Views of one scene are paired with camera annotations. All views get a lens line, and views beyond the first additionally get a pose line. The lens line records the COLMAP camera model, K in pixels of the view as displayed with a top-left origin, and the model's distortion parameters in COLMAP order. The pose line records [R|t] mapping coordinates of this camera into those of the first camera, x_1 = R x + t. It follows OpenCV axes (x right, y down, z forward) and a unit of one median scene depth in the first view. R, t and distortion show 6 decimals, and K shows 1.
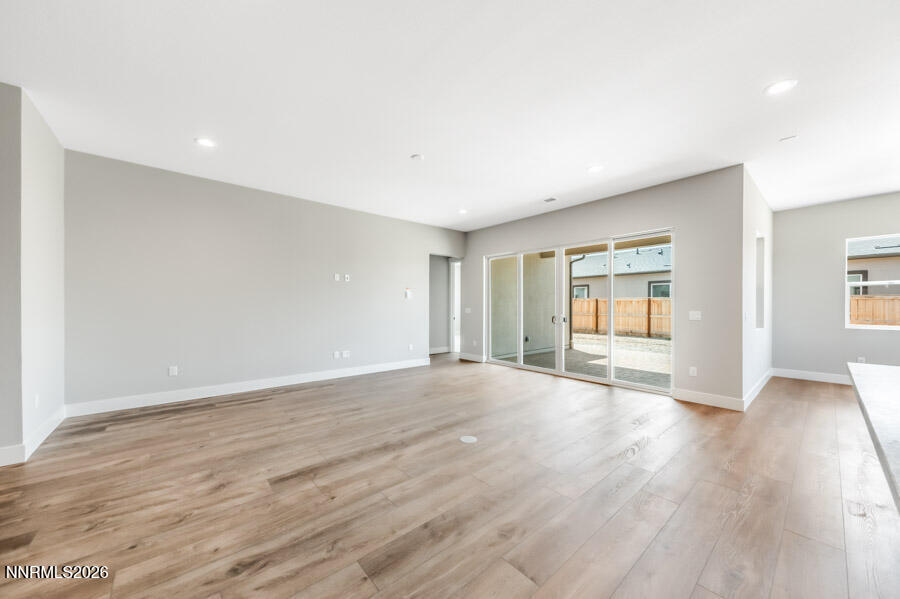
lens RADIAL K [[314.1, 0, 454.7], [0, 314.1, 301.3], [0, 0, 1]] dist [0.008862, -0.002679]
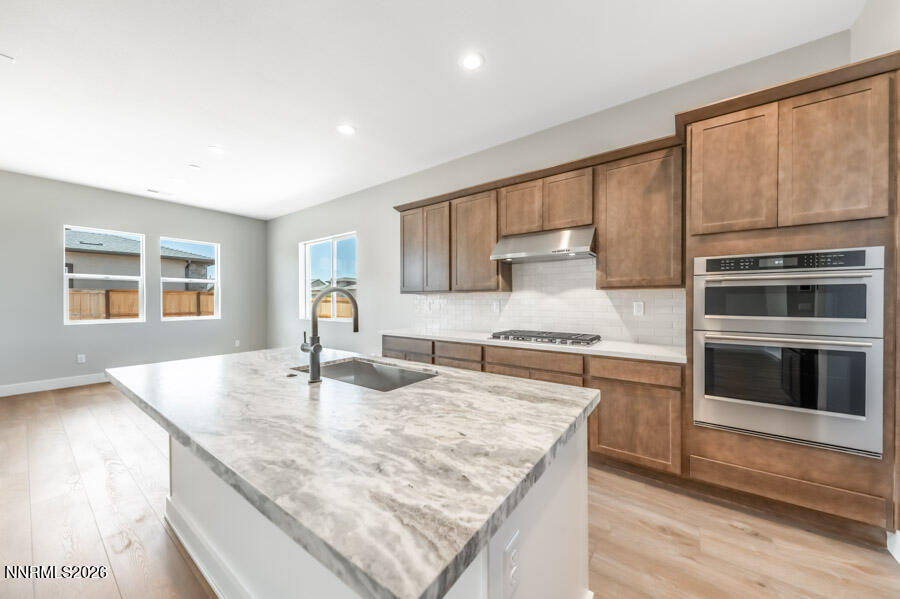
lens RADIAL K [[314.1, 0, 460.0], [0, 314.1, 303.8], [0, 0, 1]] dist [0.008862, -0.002679]
pose [[-0.224416, -0.014554, 0.974385, 0.092752], [-0.015088, 0.999821, 0.011459, -0.005396], [-0.974377, -0.012130, -0.224595, 0.130275]]
